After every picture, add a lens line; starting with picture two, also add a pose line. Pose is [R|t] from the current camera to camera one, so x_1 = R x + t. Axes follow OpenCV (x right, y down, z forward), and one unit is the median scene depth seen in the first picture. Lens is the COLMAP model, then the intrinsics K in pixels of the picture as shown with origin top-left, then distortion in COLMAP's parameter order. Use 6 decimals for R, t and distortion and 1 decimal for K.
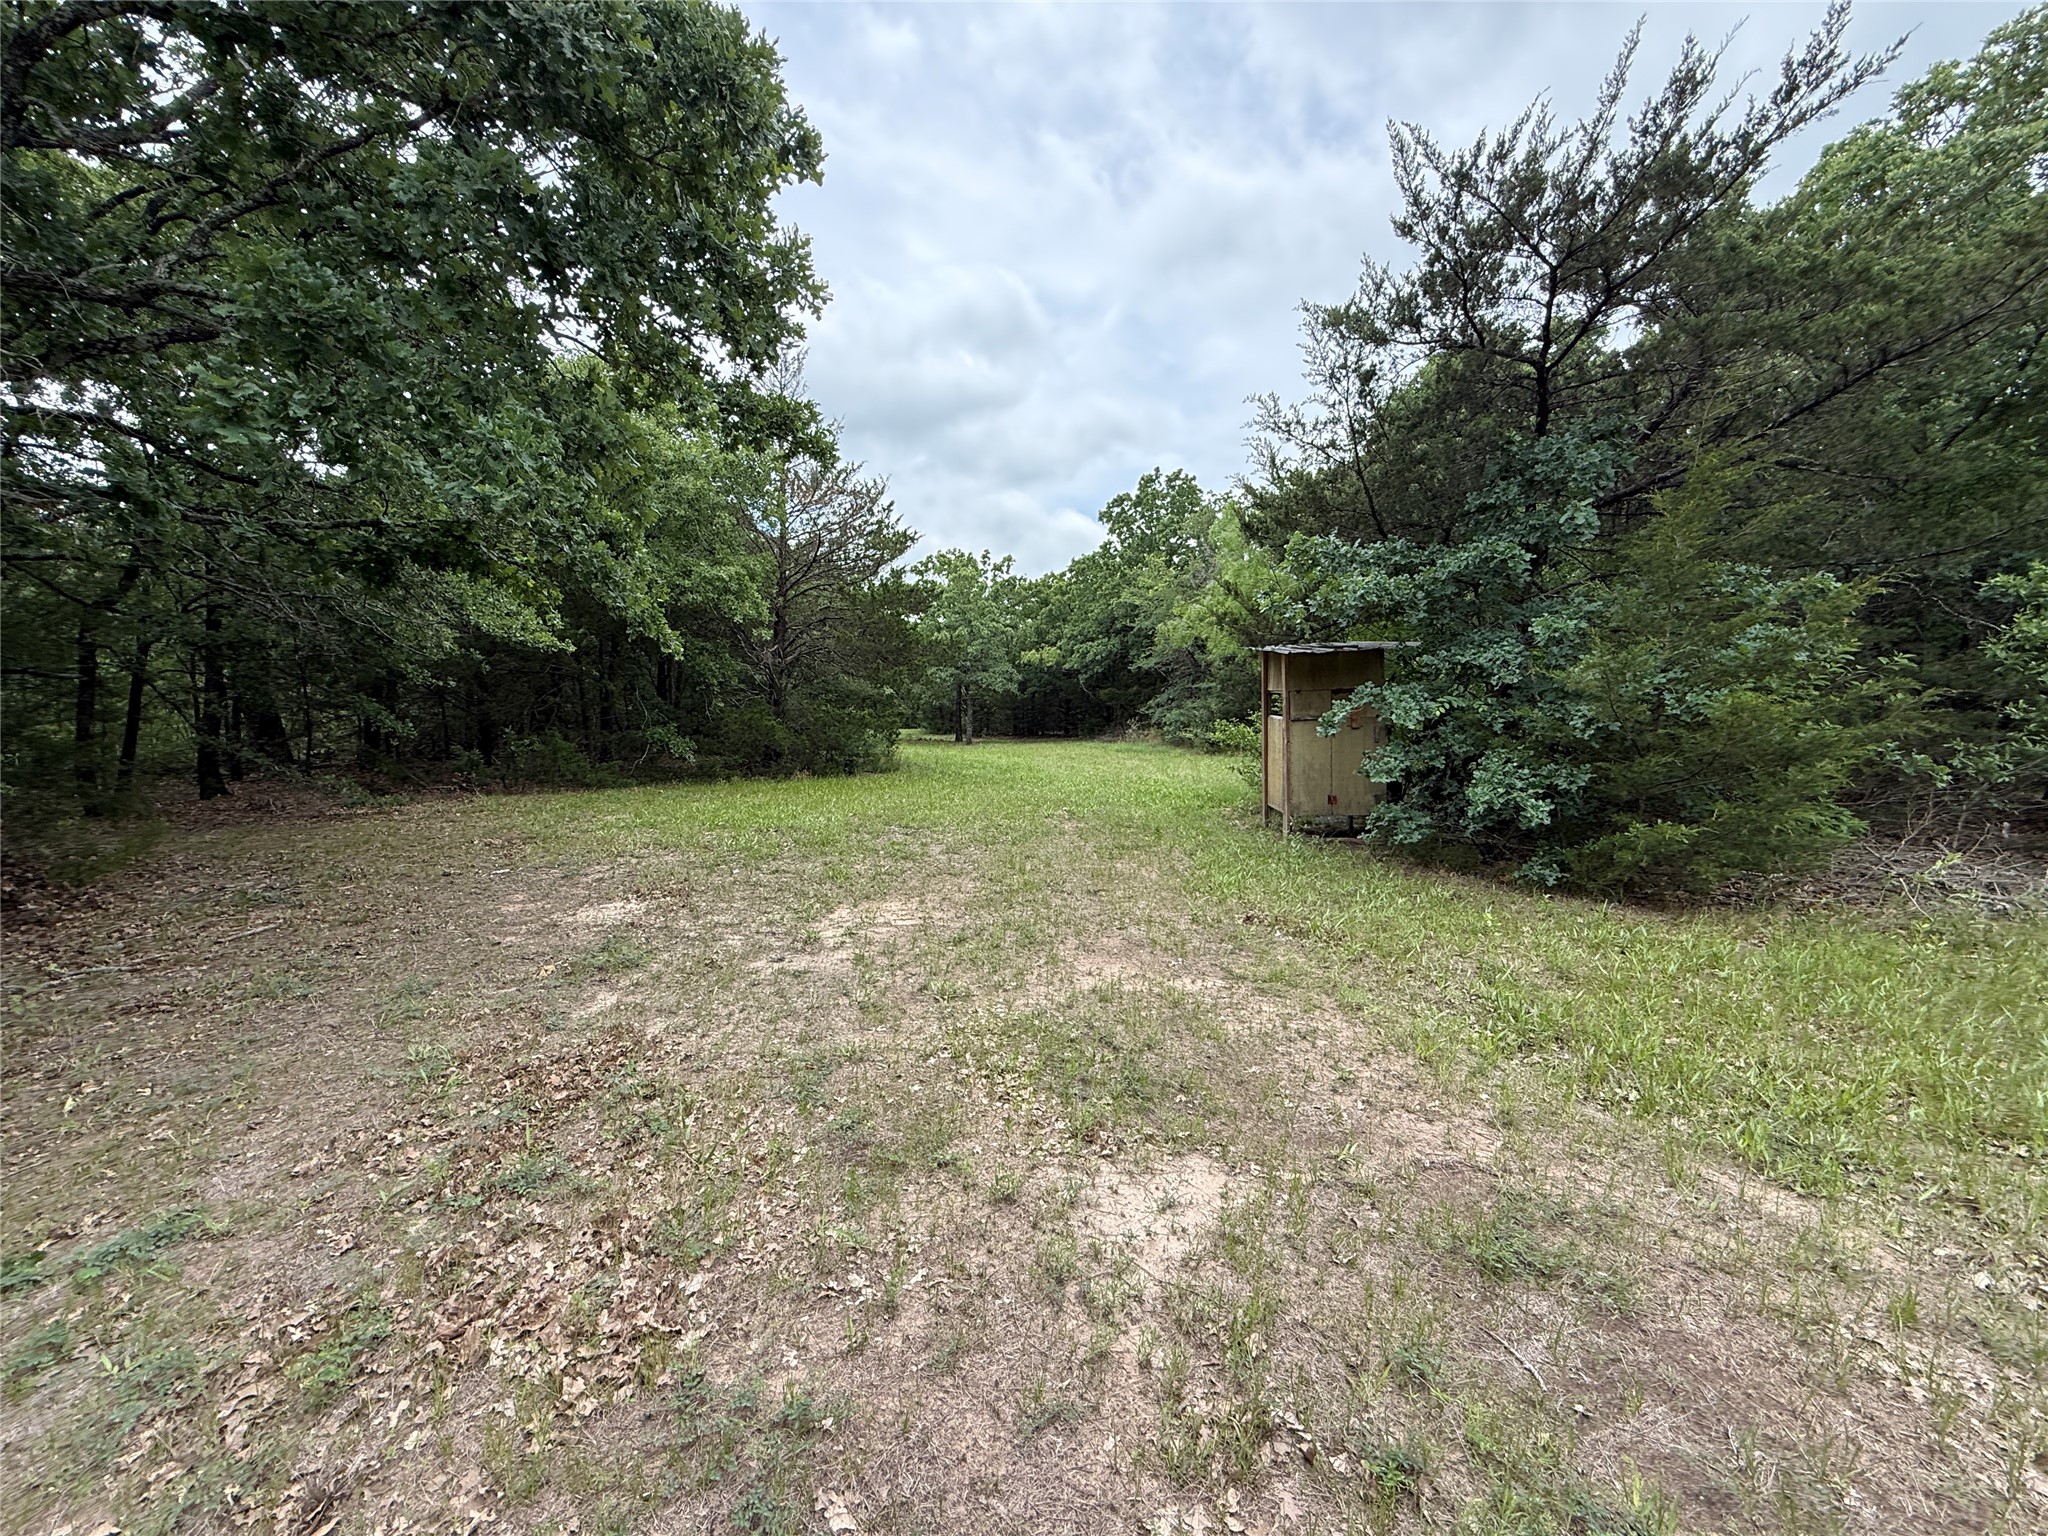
lens RADIAL K [[808.3, 0, 1025.0], [0, 808.3, 765.3], [0, 0, 1]] dist [-0.002630, 0.000510]
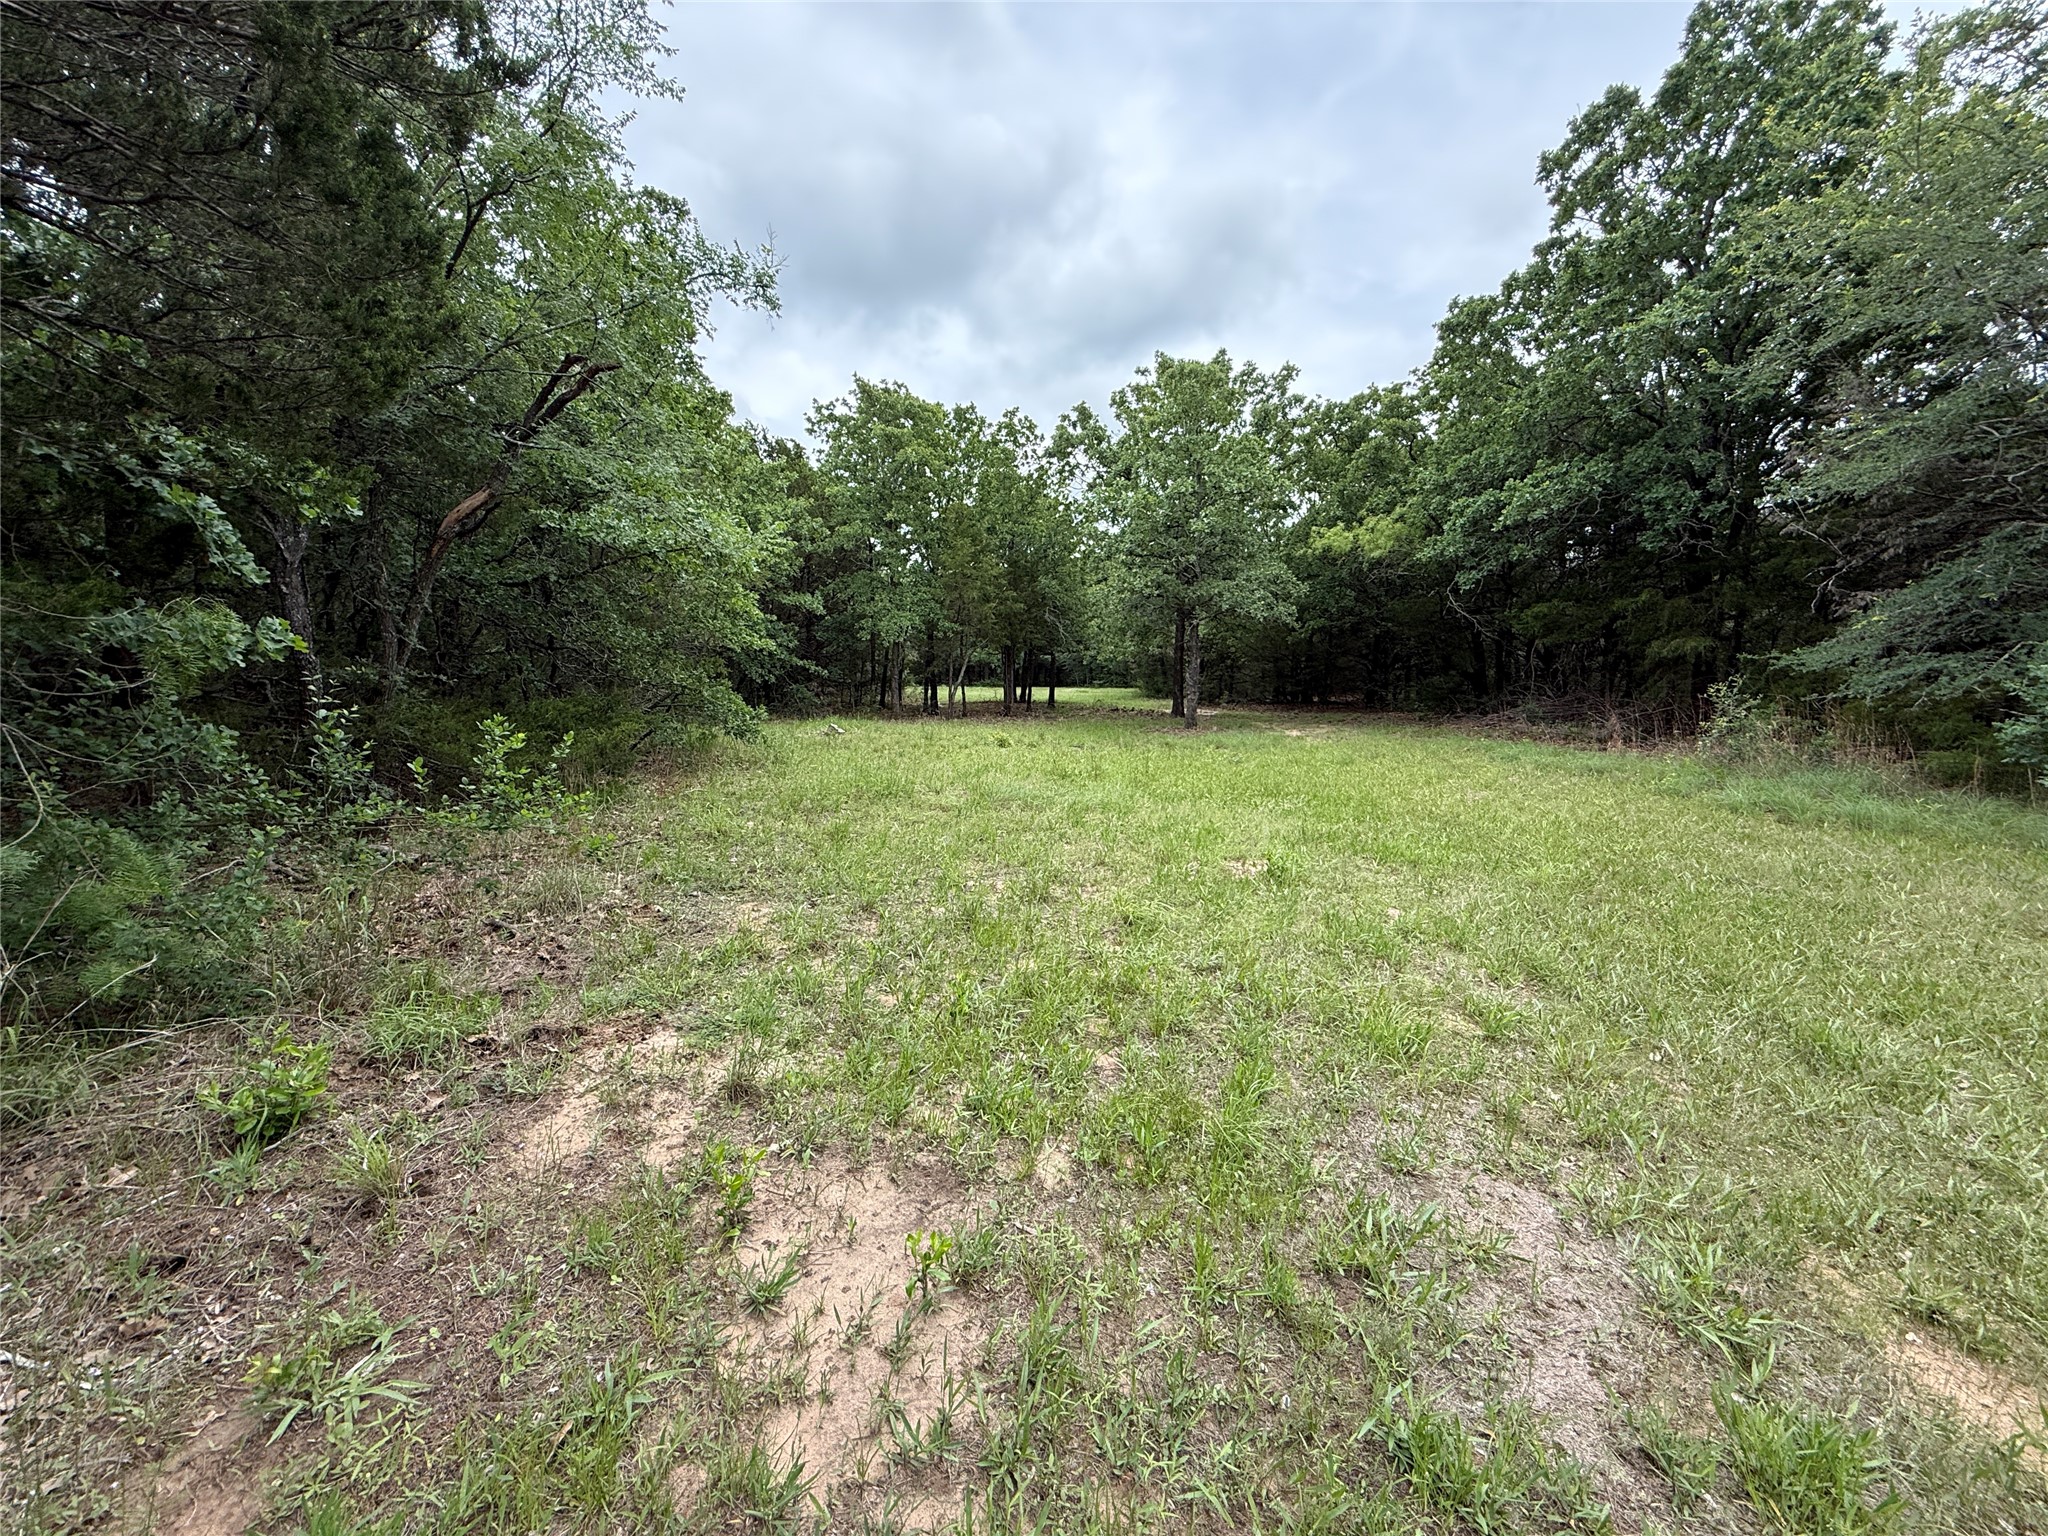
lens RADIAL K [[808.3, 0, 1021.5], [0, 808.3, 774.1], [0, 0, 1]] dist [-0.002630, 0.000510]
pose [[0.951852, 0.049684, -0.302504, -0.015370], [-0.027998, 0.996744, 0.075608, -0.031568], [0.305276, -0.063498, 0.950145, 0.499097]]
